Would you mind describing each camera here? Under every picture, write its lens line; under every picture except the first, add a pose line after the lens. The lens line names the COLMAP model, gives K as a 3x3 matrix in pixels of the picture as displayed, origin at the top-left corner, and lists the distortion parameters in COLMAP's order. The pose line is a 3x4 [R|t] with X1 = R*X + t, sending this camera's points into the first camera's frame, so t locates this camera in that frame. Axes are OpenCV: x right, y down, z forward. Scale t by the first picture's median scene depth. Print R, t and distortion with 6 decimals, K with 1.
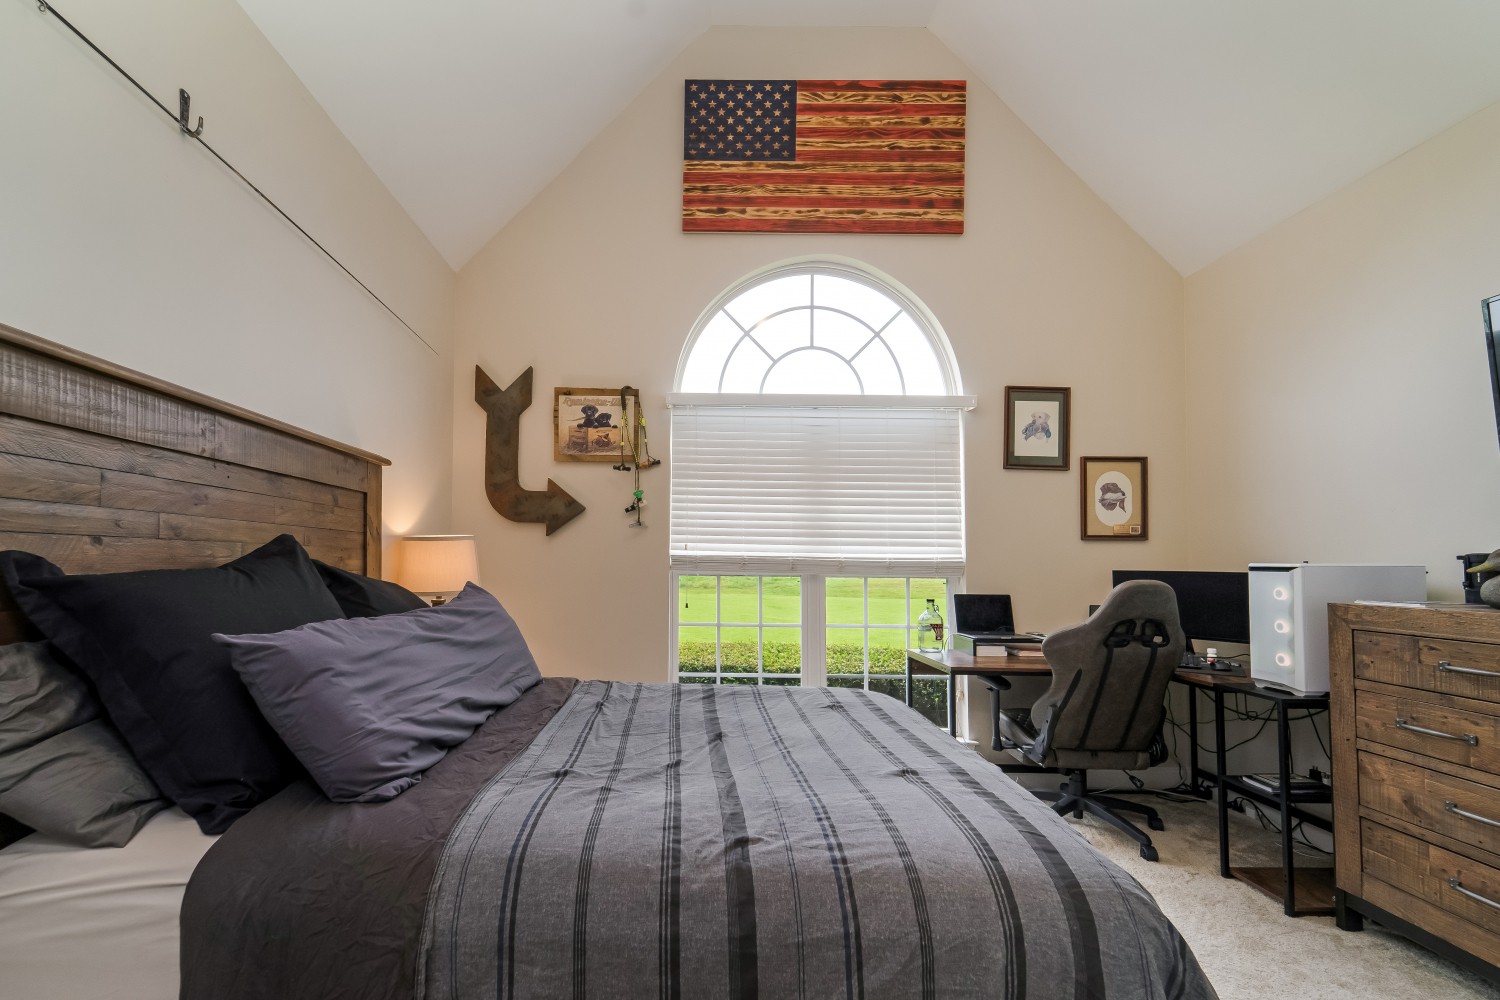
lens RADIAL K [[635.2, 0, 742.5], [0, 635.2, 534.1], [0, 0, 1]] dist [0.001970, 0.000272]
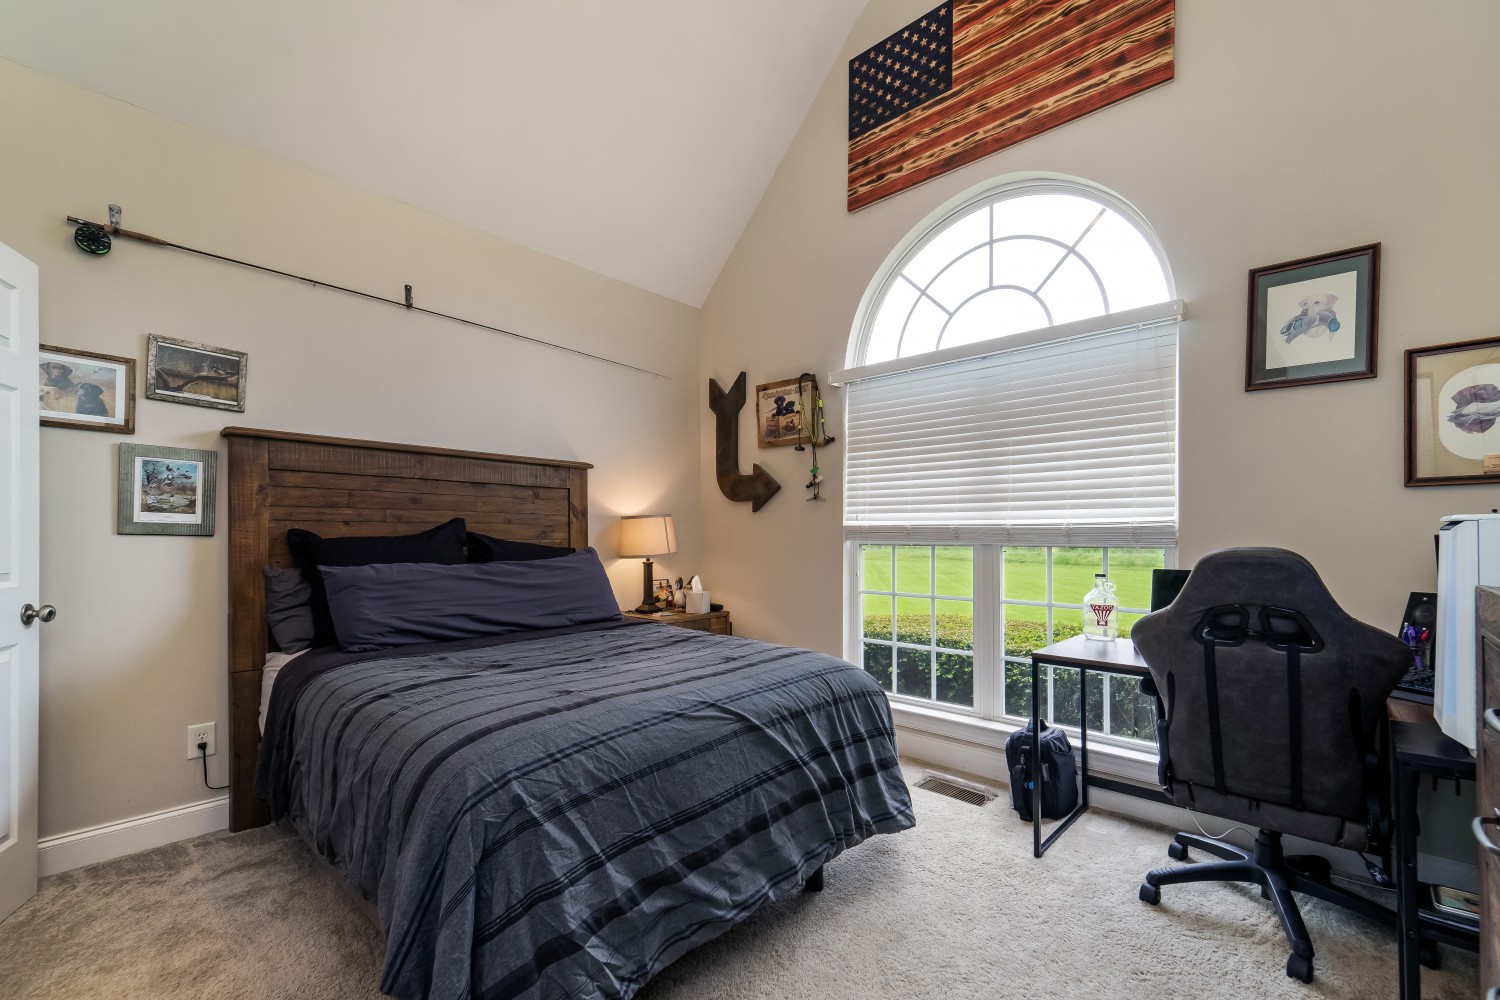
lens RADIAL K [[618.1, 0, 728.1], [0, 618.1, 531.2], [0, 0, 1]] dist [-0.000401, 0.000011]
pose [[0.736749, -0.016244, -0.675971, 0.438096], [0.038972, 0.999070, 0.018468, 0.015394], [0.675042, -0.039950, 0.736697, 0.109105]]
